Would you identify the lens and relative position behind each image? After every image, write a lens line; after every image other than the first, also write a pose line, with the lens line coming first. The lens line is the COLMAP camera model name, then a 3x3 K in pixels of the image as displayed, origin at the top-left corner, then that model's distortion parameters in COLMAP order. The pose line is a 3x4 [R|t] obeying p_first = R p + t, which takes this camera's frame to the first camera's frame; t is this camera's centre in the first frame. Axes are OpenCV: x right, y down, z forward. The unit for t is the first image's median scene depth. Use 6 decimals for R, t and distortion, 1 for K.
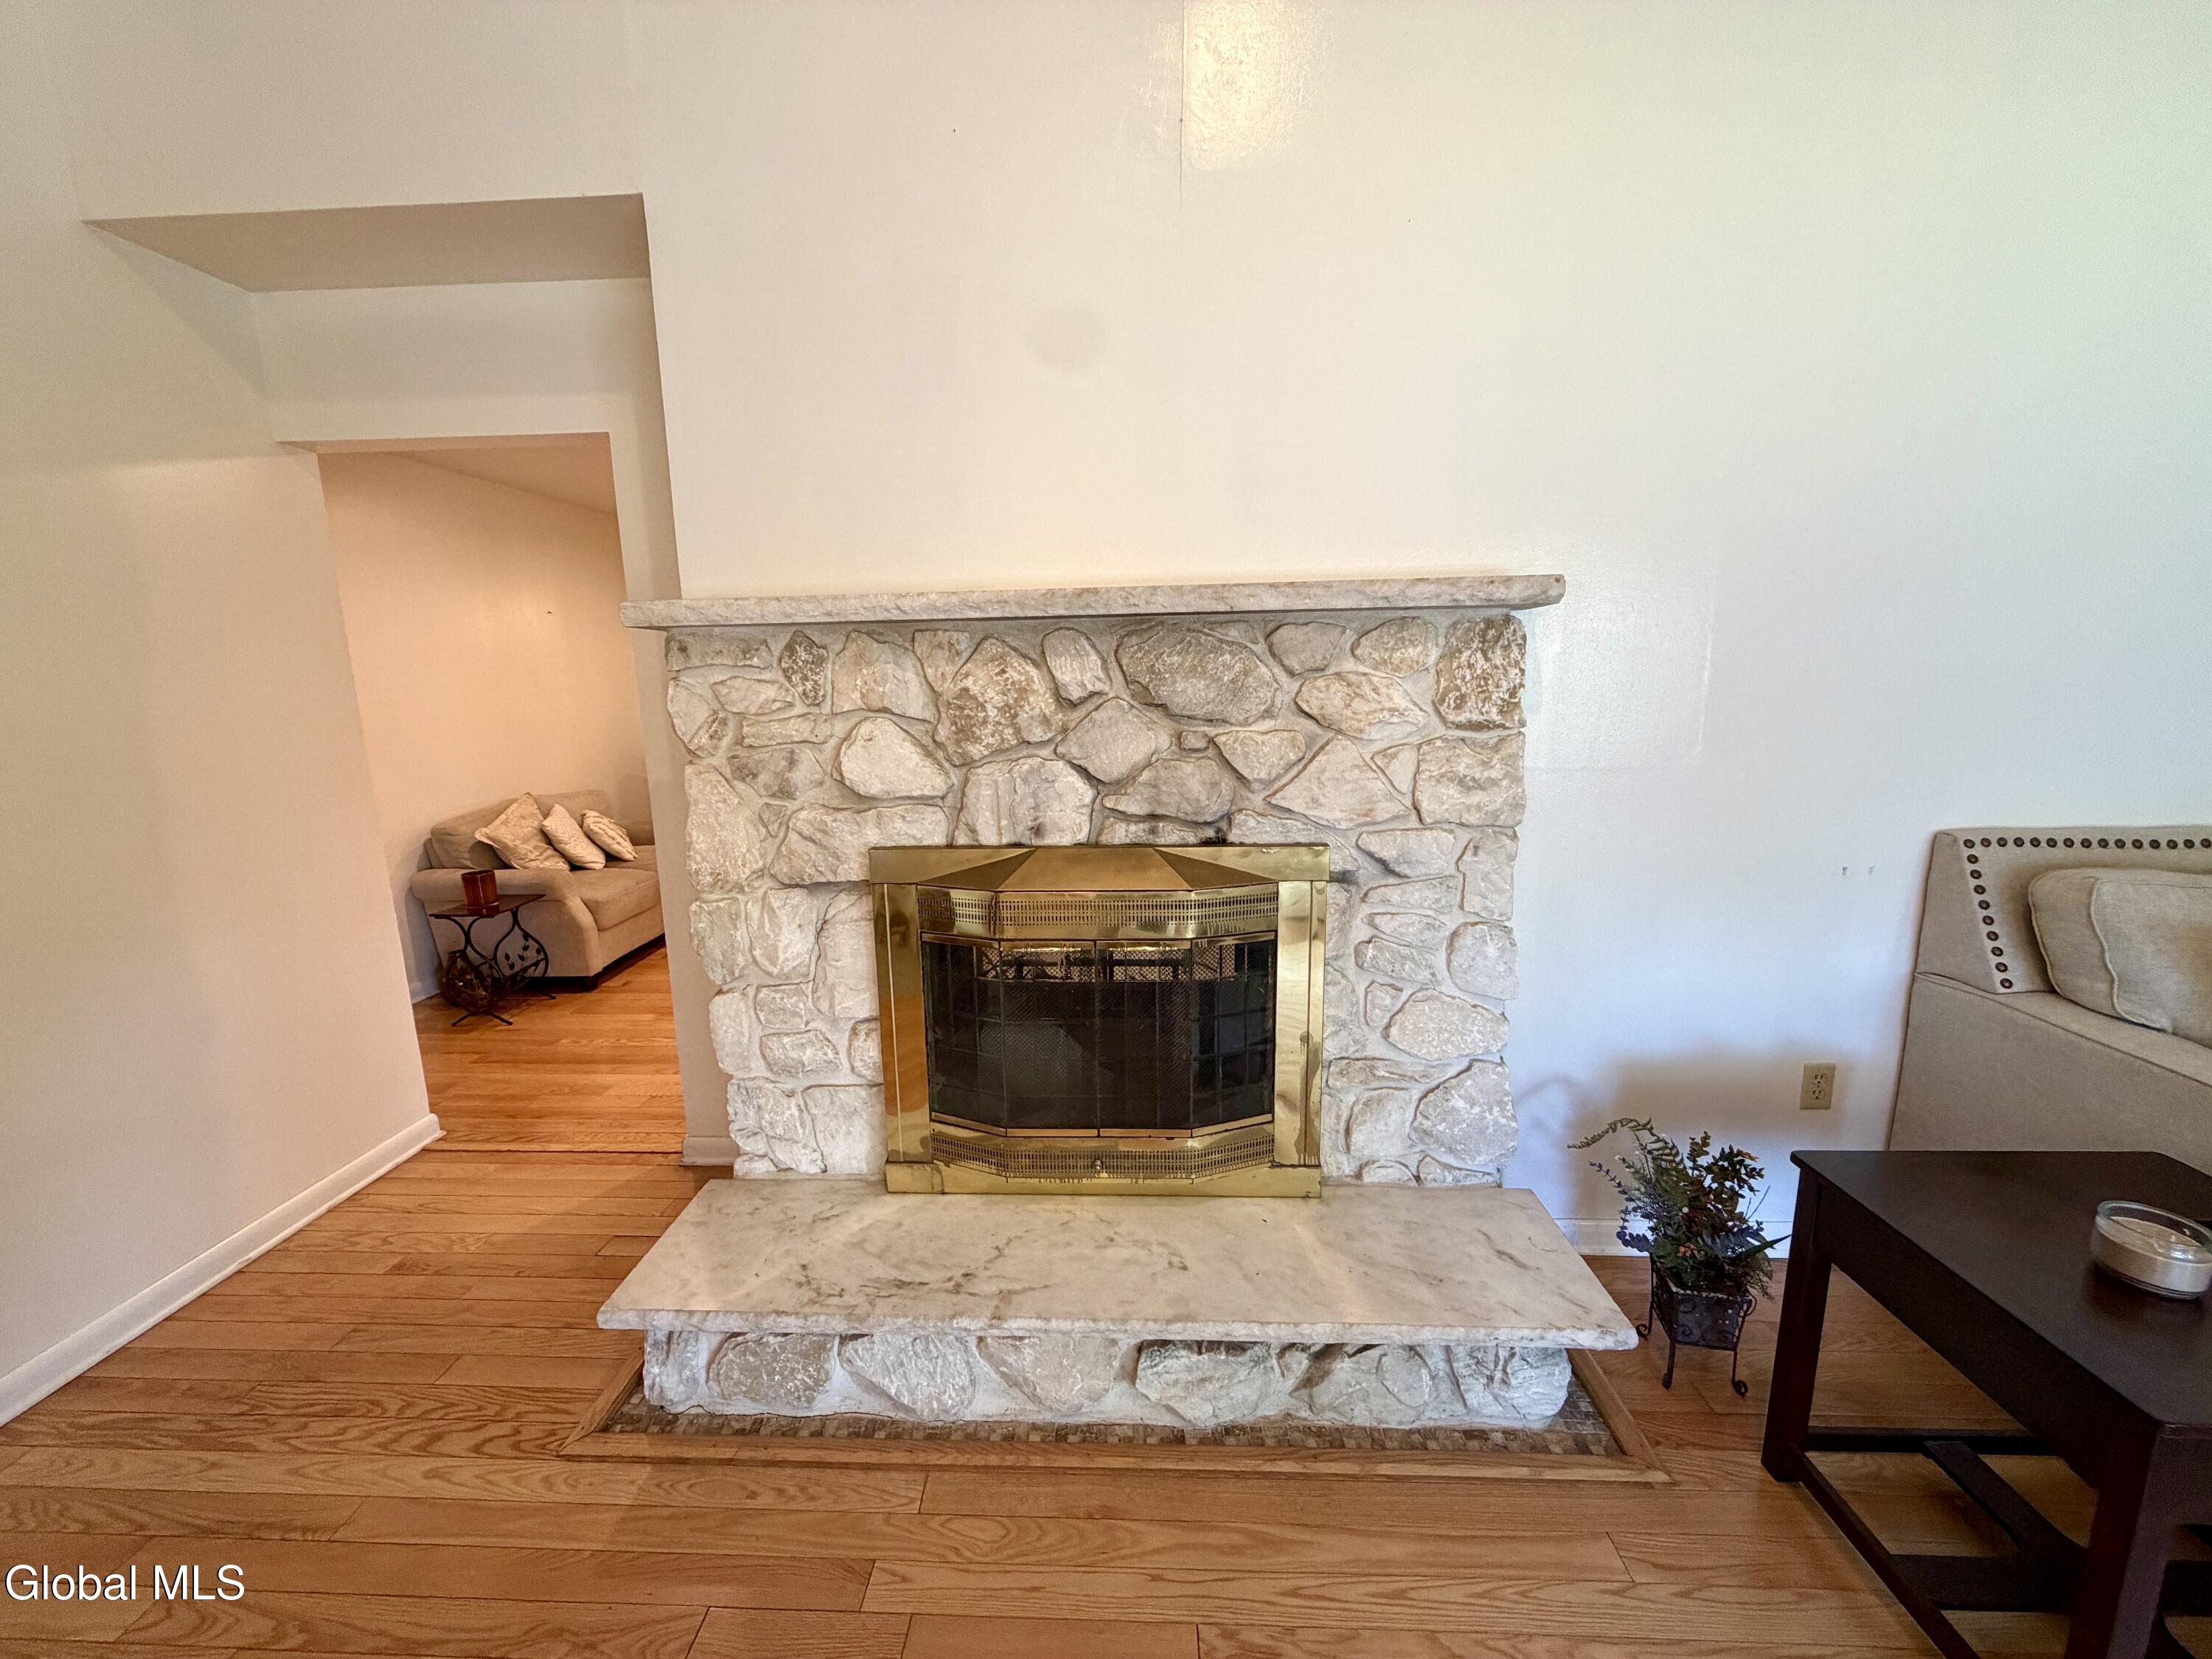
lens RADIAL K [[882.3, 0, 1104.4], [0, 882.3, 831.8], [0, 0, 1]] dist [0.001907, -0.000922]
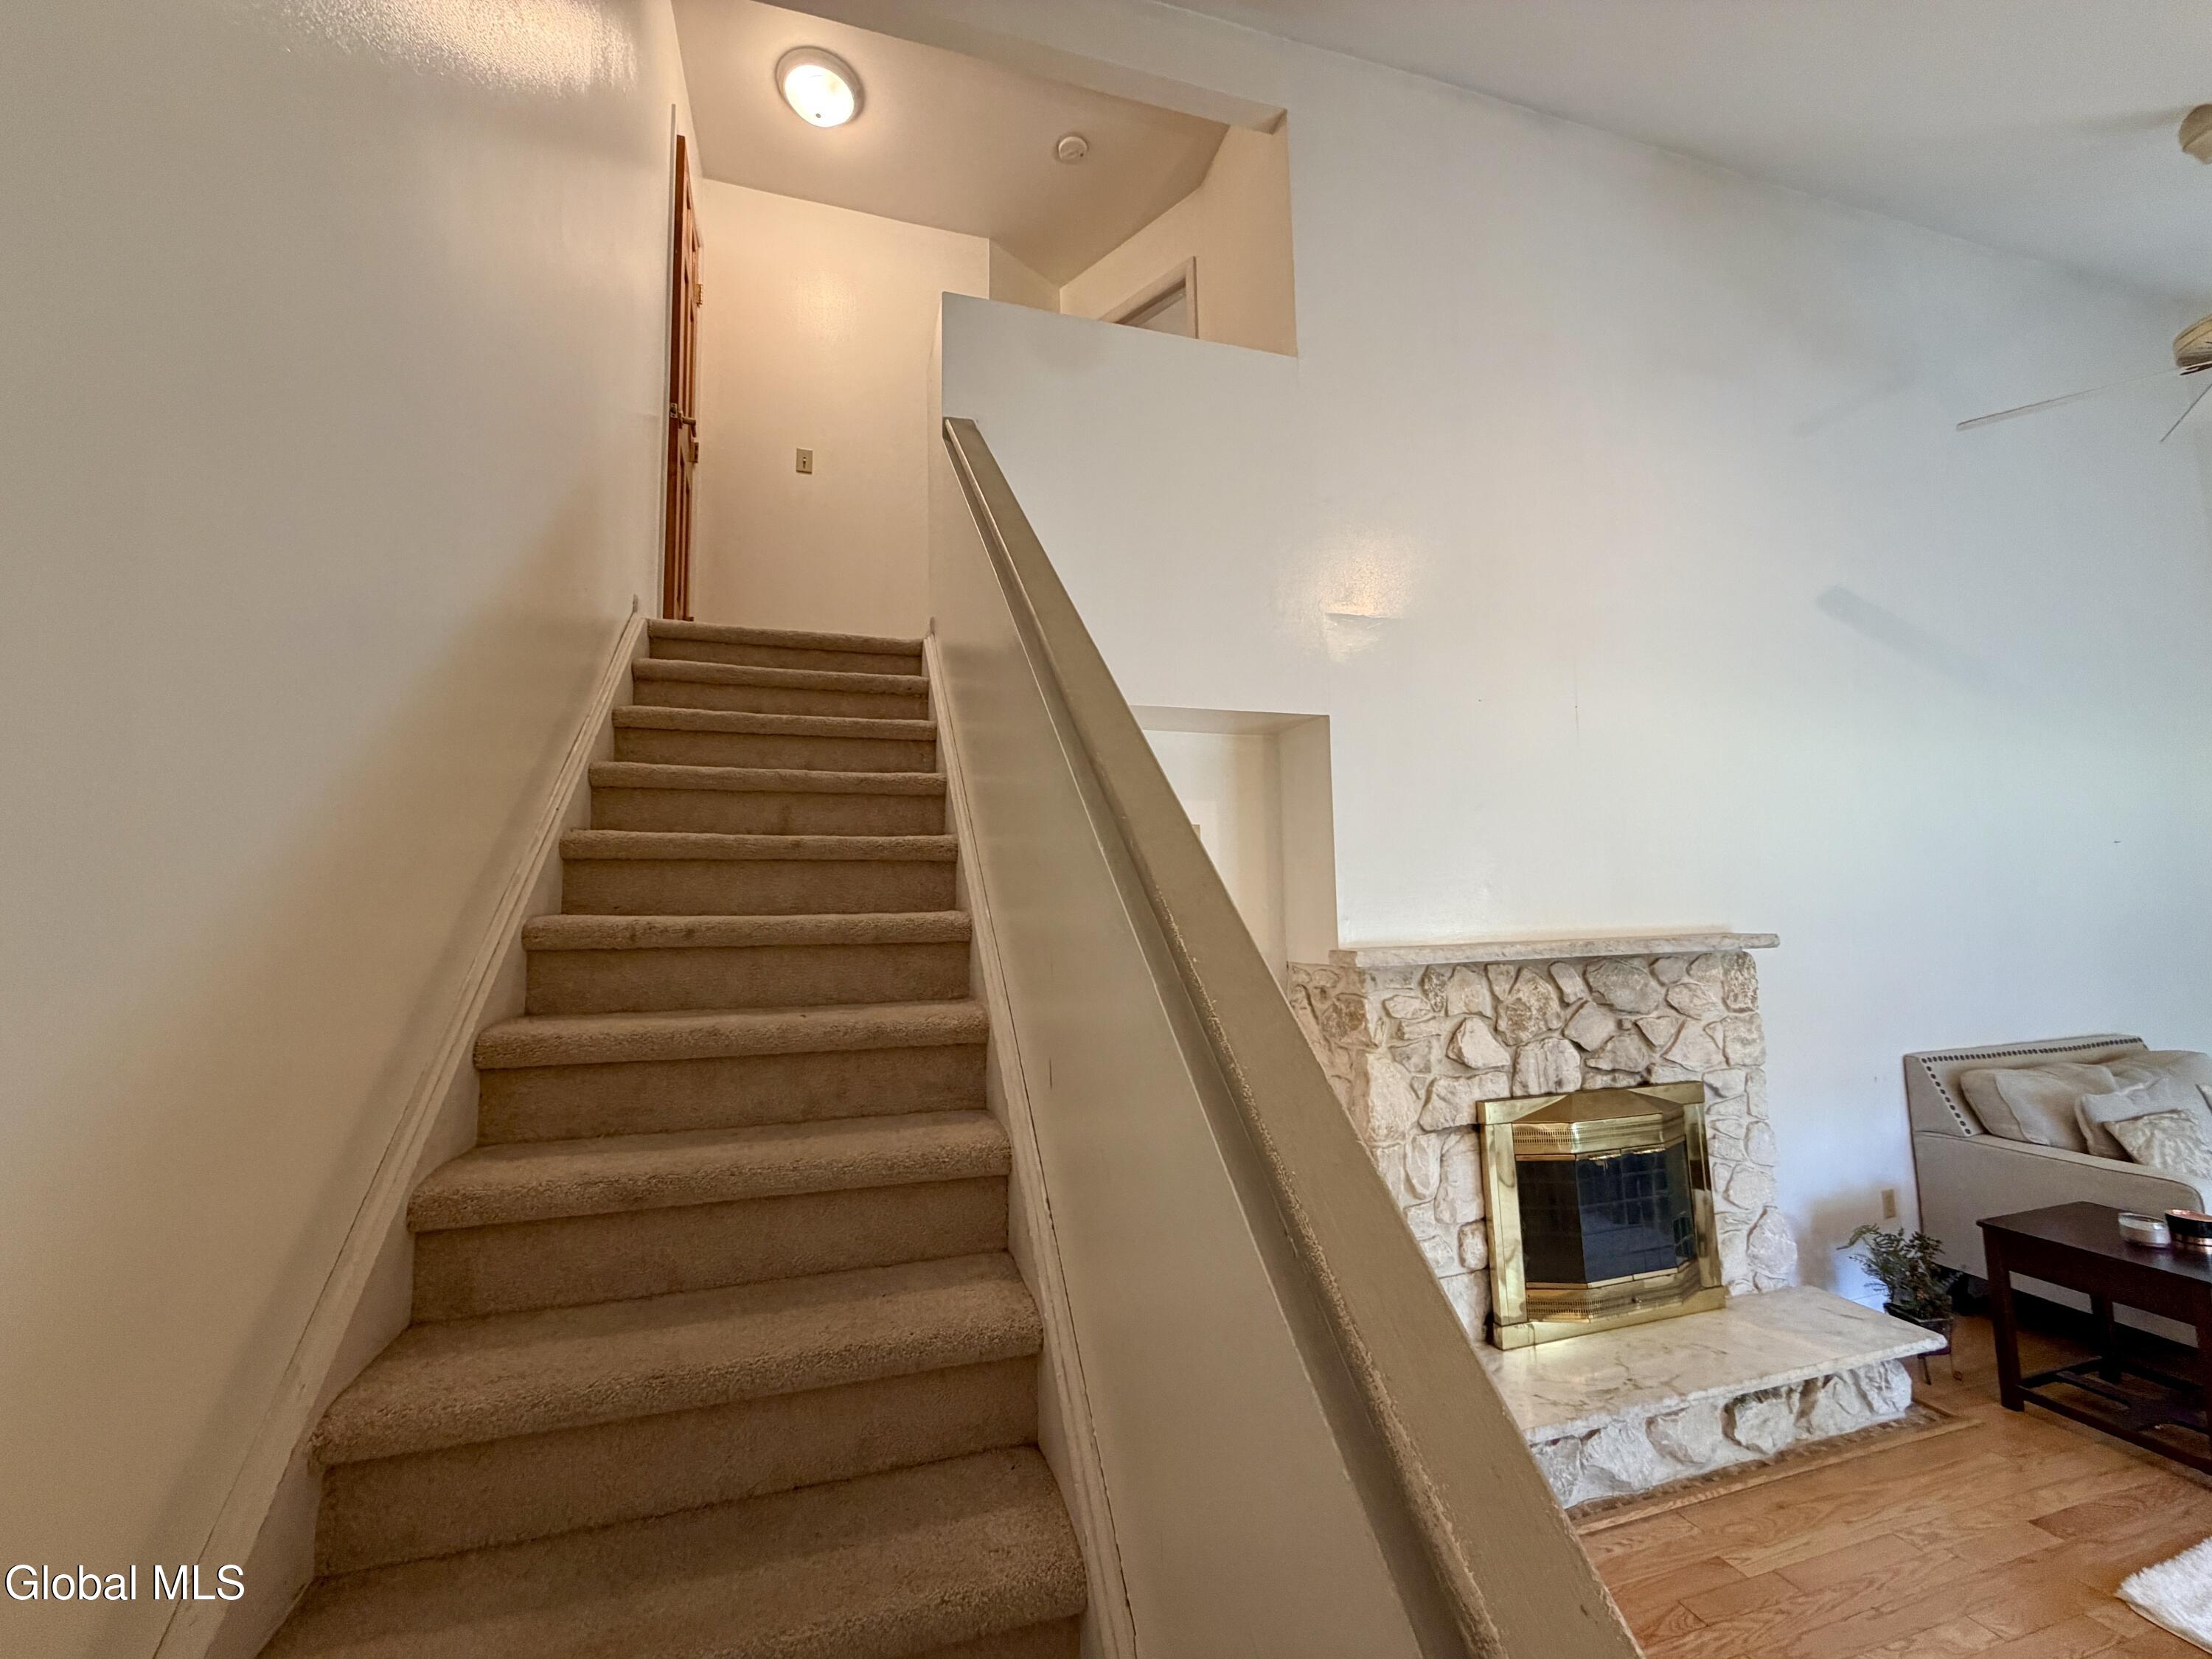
lens RADIAL K [[882.3, 0, 1097.2], [0, 882.3, 833.3], [0, 0, 1]] dist [0.001907, -0.000922]
pose [[0.943579, 0.029667, 0.329815, -1.475458], [0.062153, 0.962412, -0.264386, -0.070018], [-0.325261, 0.269968, 0.906268, -0.347462]]
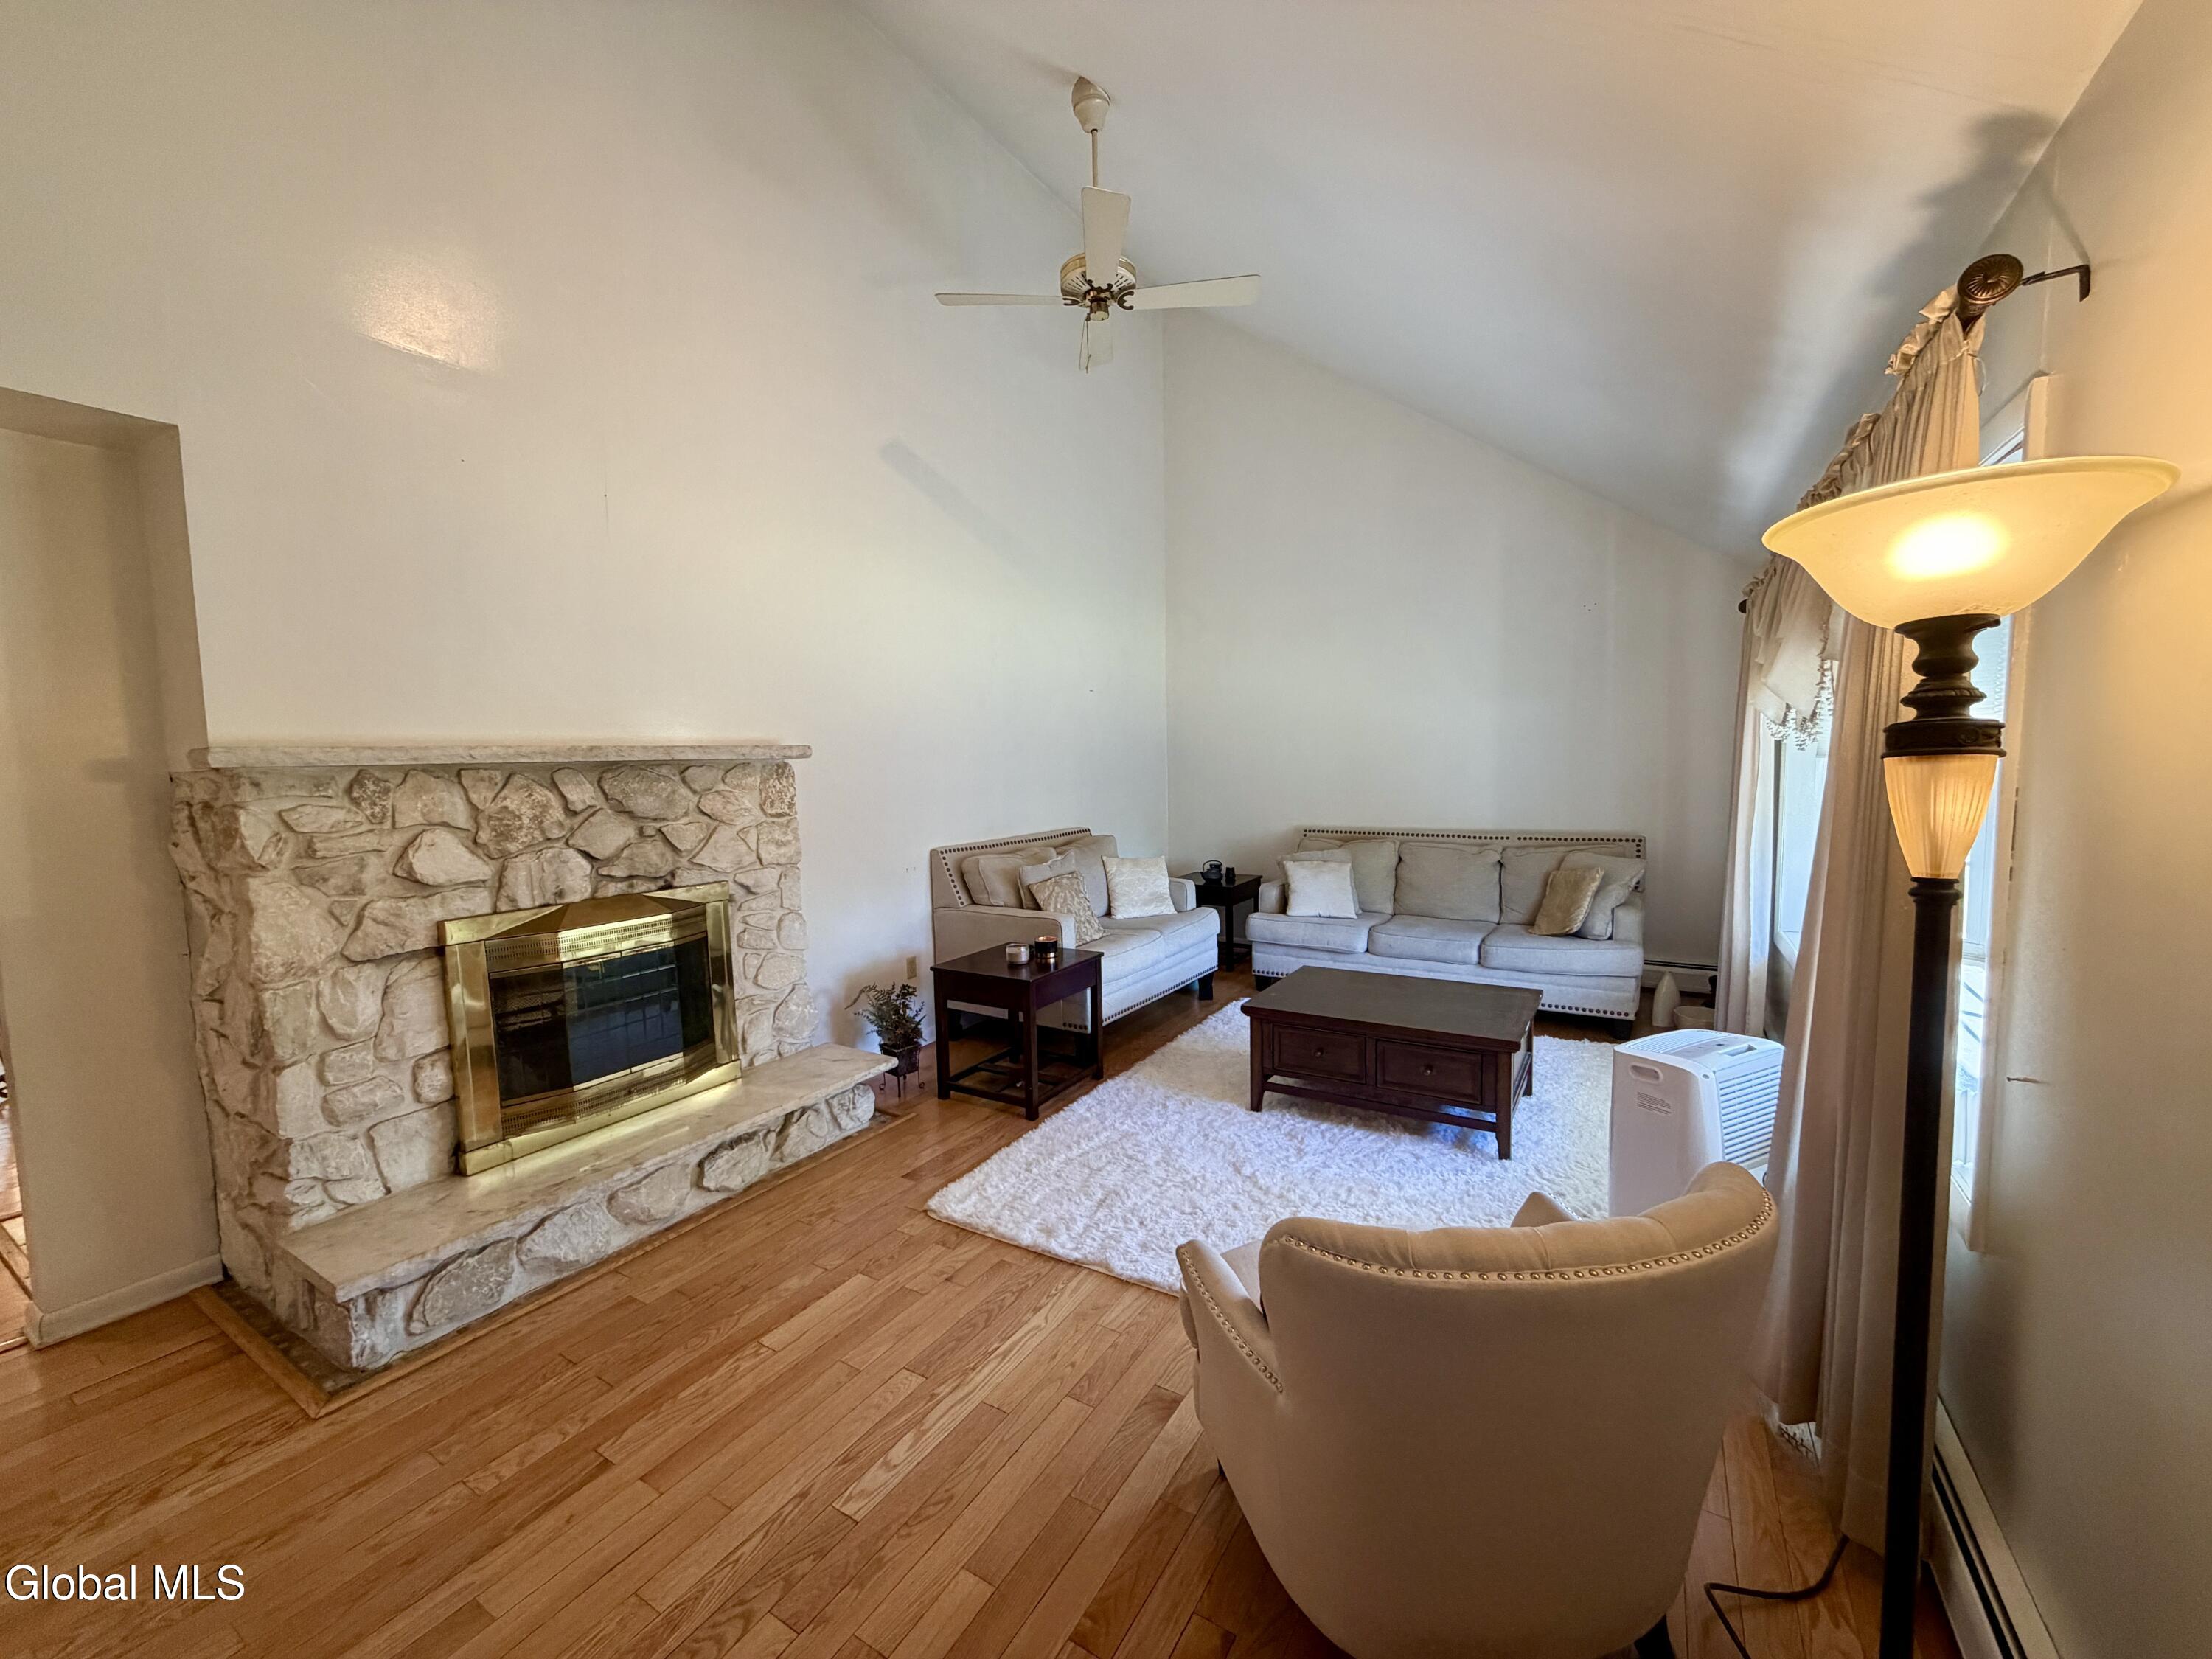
lens RADIAL K [[882.3, 0, 1100.5], [0, 882.3, 833.7], [0, 0, 1]] dist [0.001907, -0.000922]
pose [[0.482715, -0.064651, 0.873388, -0.993420], [0.168832, 0.985434, -0.020367, 0.088448], [-0.859350, 0.157287, 0.486599, -0.618928]]
